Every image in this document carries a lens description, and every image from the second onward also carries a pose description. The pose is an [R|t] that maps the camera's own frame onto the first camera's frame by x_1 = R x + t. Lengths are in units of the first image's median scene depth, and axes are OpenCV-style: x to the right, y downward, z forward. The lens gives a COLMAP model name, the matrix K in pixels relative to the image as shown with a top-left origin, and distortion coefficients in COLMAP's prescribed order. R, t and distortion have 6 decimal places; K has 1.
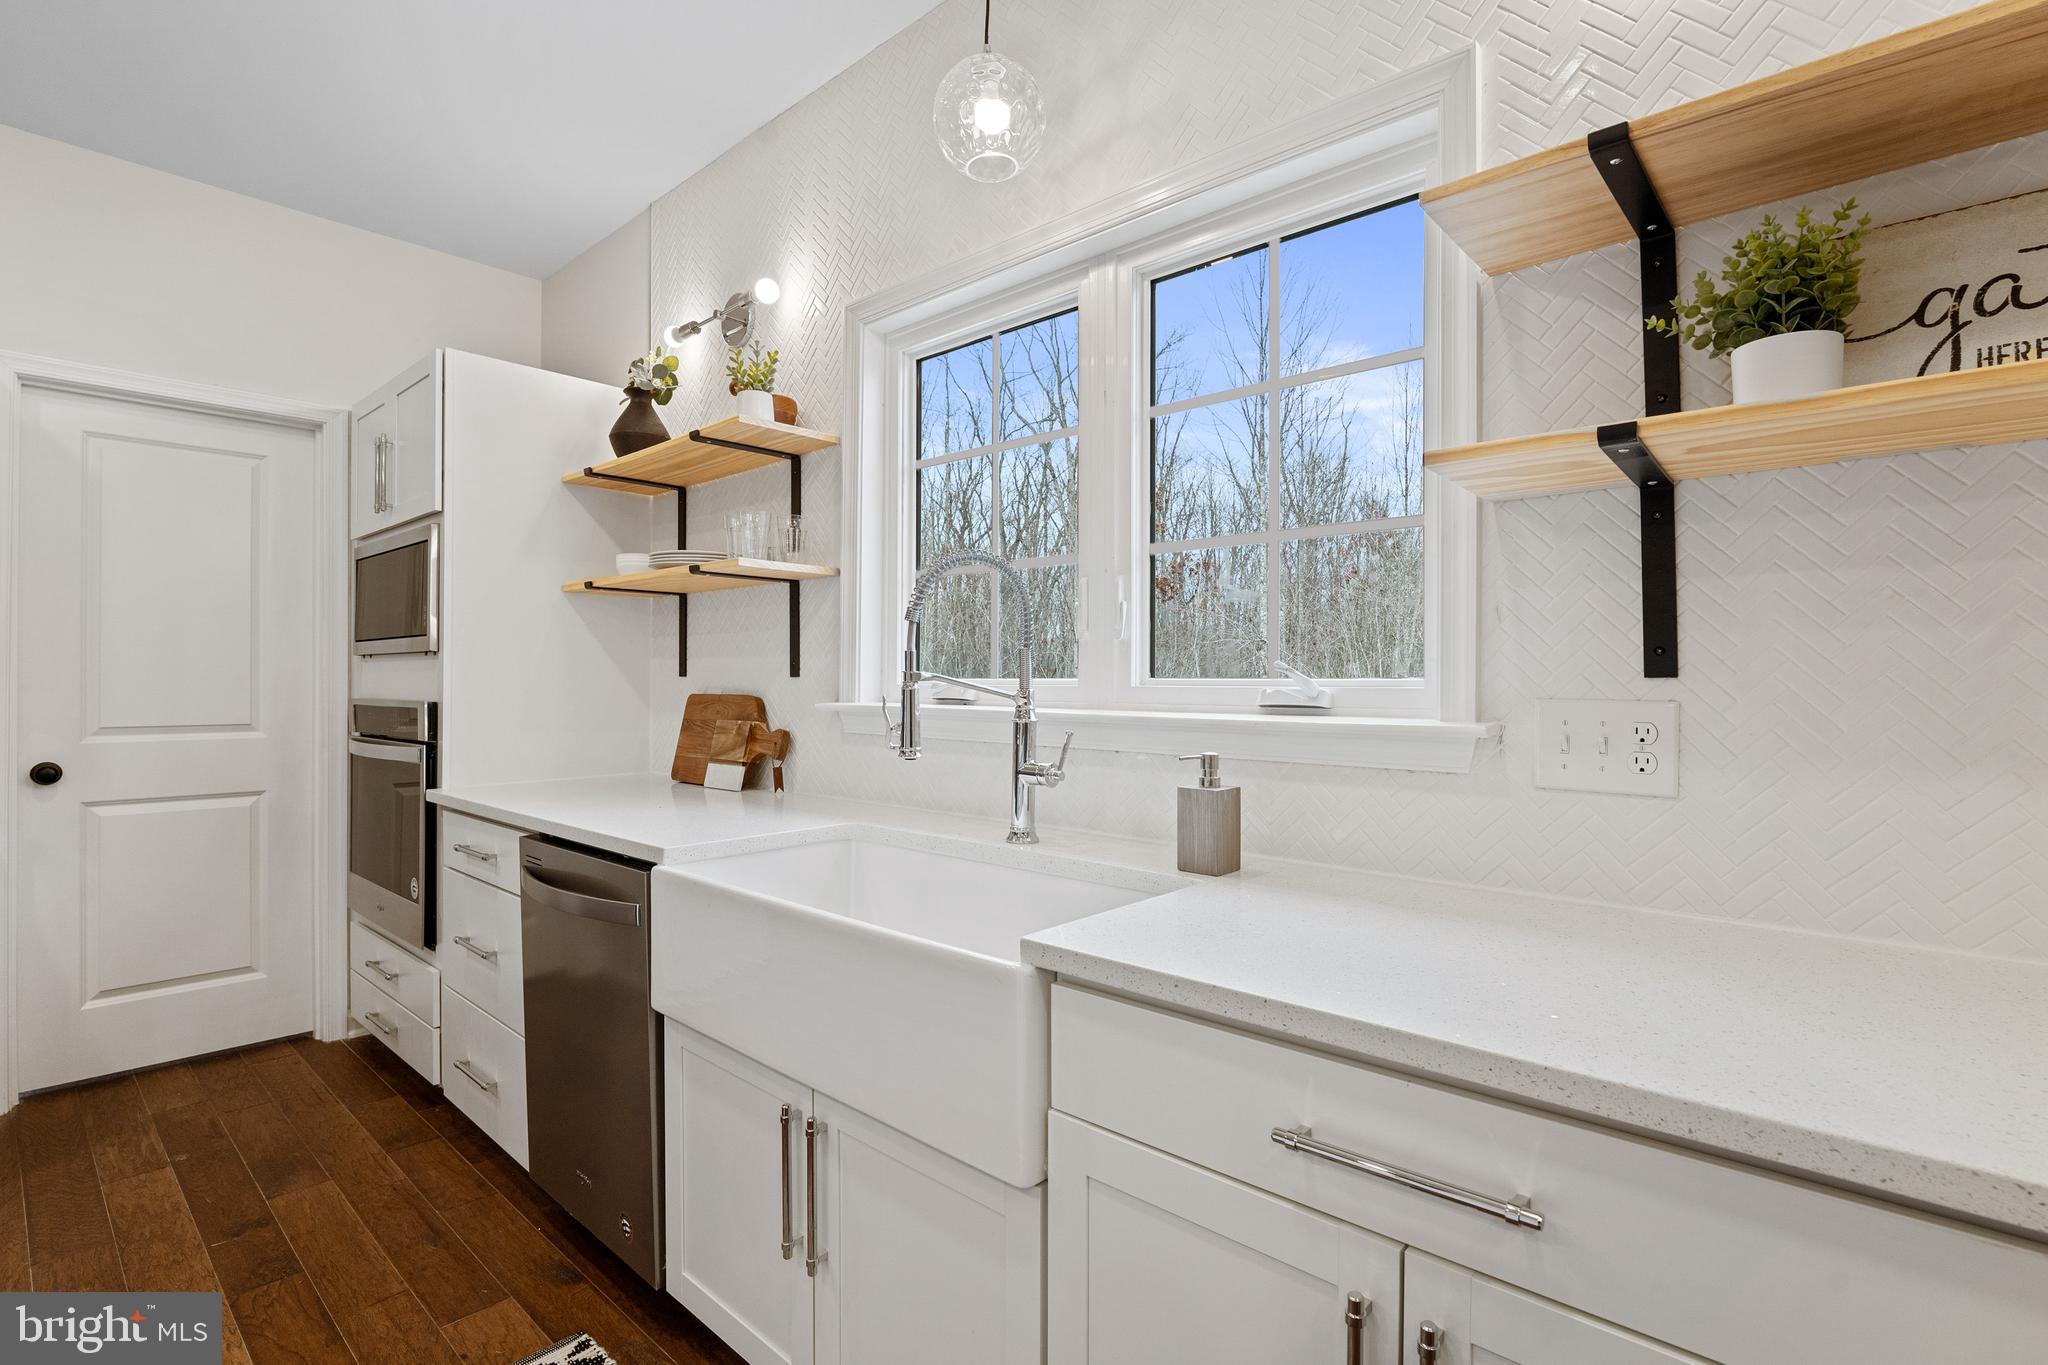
lens RADIAL K [[957.8, 0, 1026.5], [0, 957.8, 682.6], [0, 0, 1]] dist [-0.000796, -0.000262]
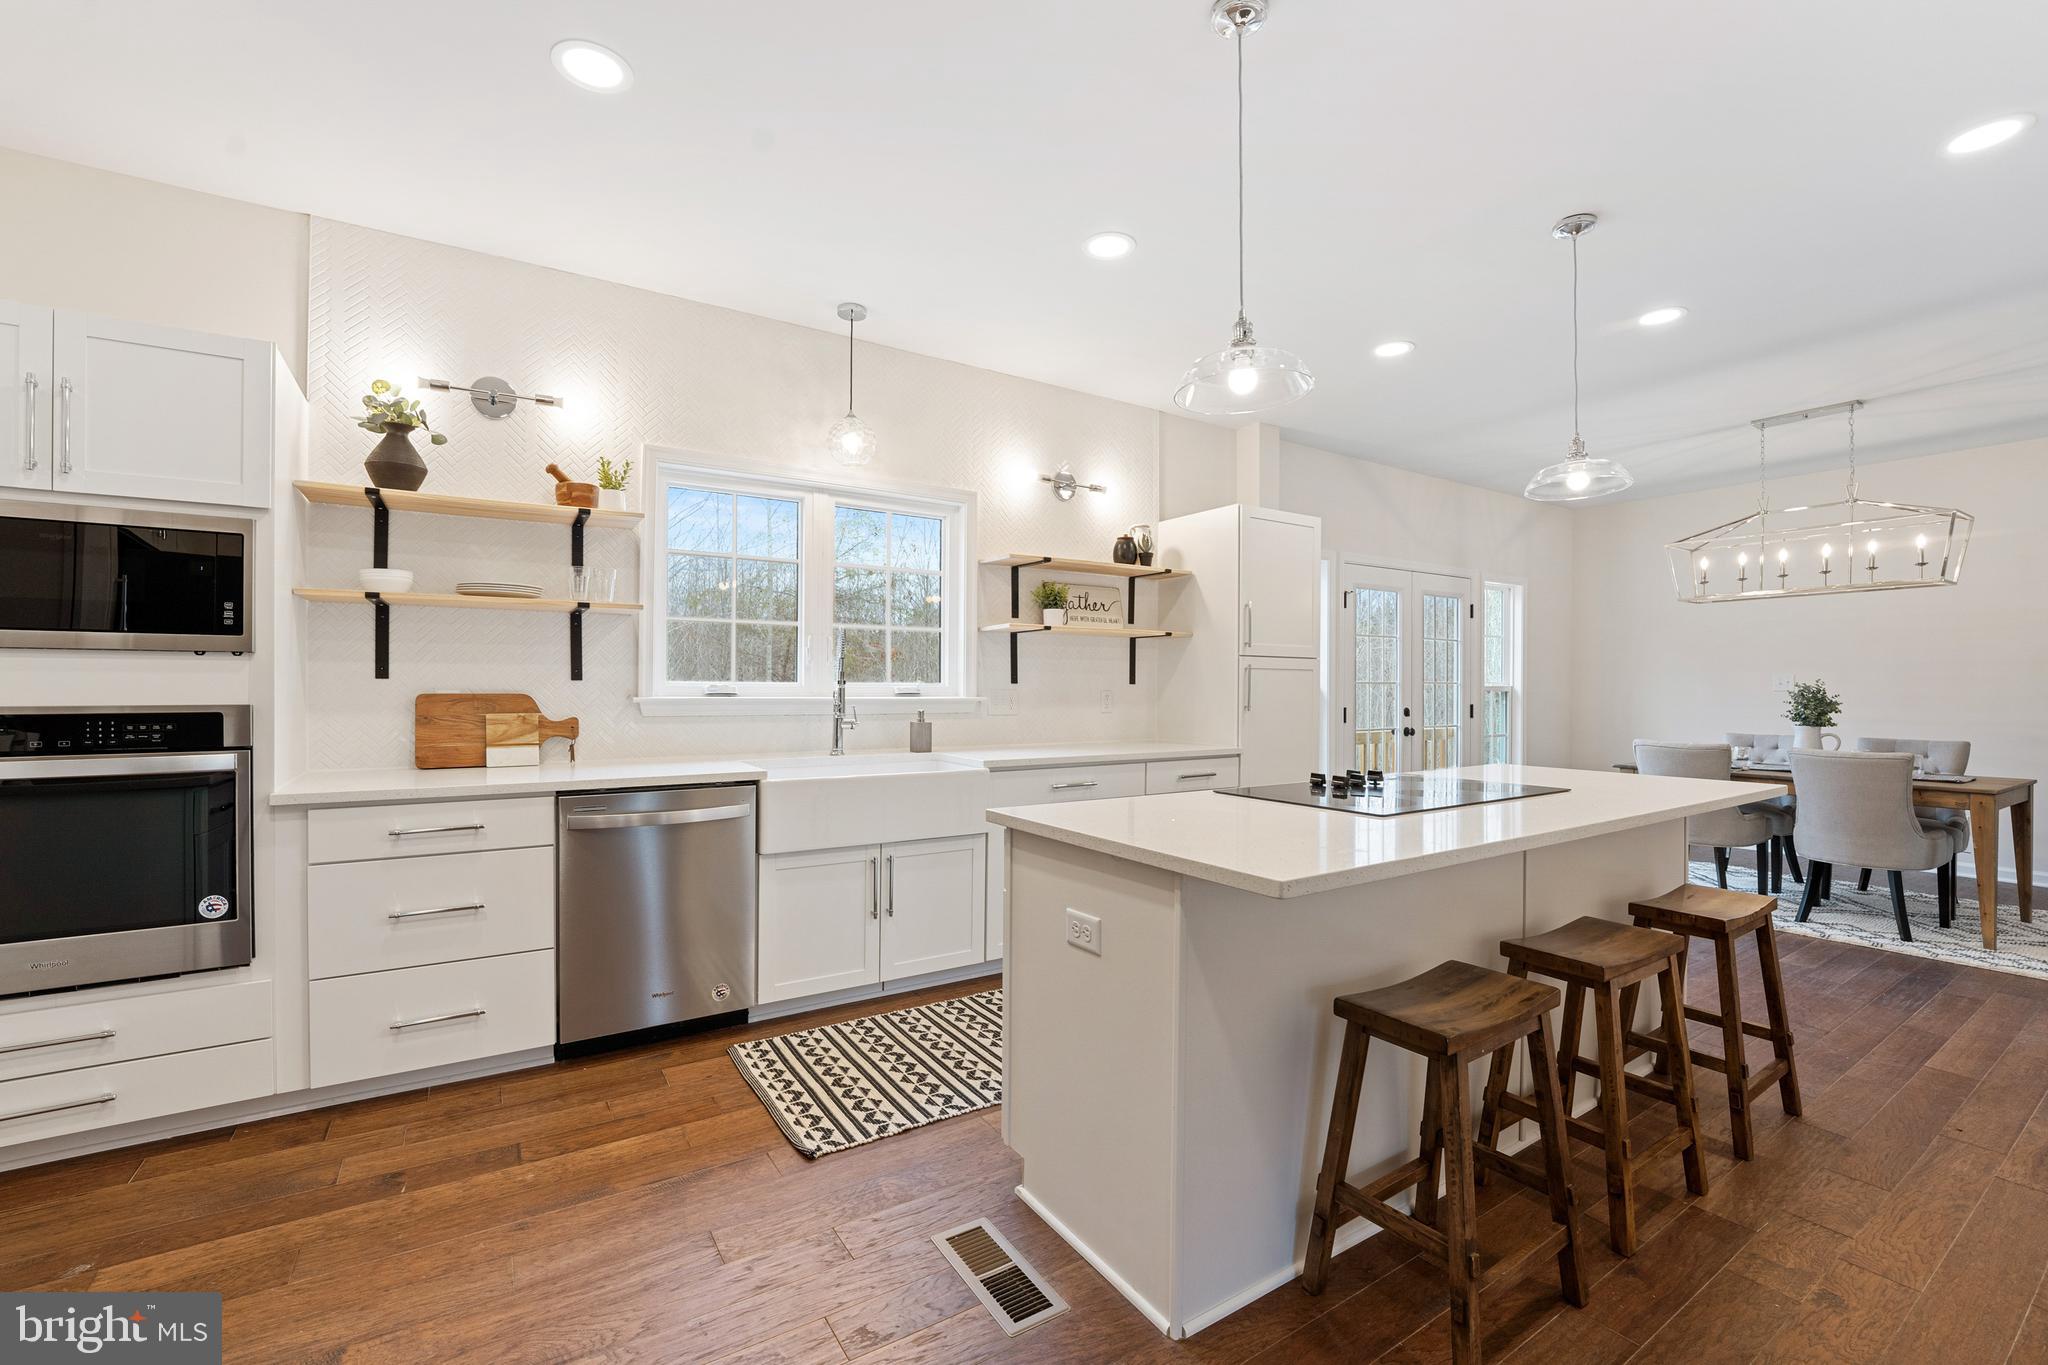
lens RADIAL K [[841.3, 0, 1025.7], [0, 841.3, 683.0], [0, 0, 1]] dist [-0.001208, -0.000087]
pose [[0.260789, 0.001837, 0.965394, -1.660124], [-0.002650, 0.999996, -0.001187, -0.002675], [-0.965392, -0.002249, 0.260793, 0.050016]]
